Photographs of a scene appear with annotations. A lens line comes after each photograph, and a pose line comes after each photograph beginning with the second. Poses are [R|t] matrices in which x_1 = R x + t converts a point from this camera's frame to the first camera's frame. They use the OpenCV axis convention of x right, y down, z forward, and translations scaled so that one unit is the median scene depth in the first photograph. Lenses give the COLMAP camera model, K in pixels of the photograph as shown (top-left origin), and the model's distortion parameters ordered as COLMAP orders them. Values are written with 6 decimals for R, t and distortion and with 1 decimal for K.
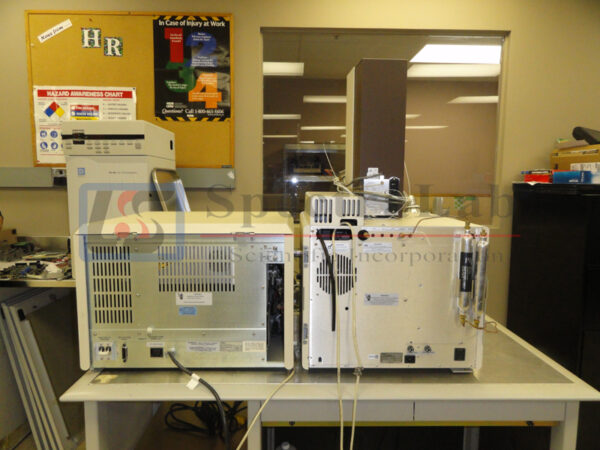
lens RADIAL K [[405.5, 0, 302.4], [0, 405.5, 225.9], [0, 0, 1]] dist [-0.021409, 0.004619]
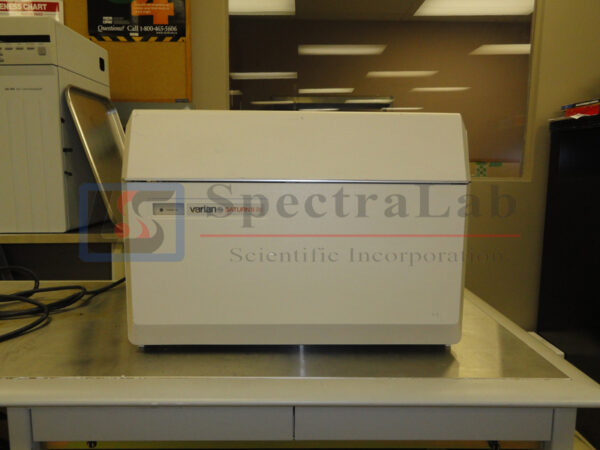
lens RADIAL K [[466.9, 0, 298.5], [0, 466.9, 220.2], [0, 0, 1]] dist [-0.009126, 0.010015]
pose [[0.999991, 0.003056, -0.002887, 0.041708], [-0.002956, 0.999412, 0.034158, 0.052288], [0.002989, -0.034149, 0.999412, 0.095887]]
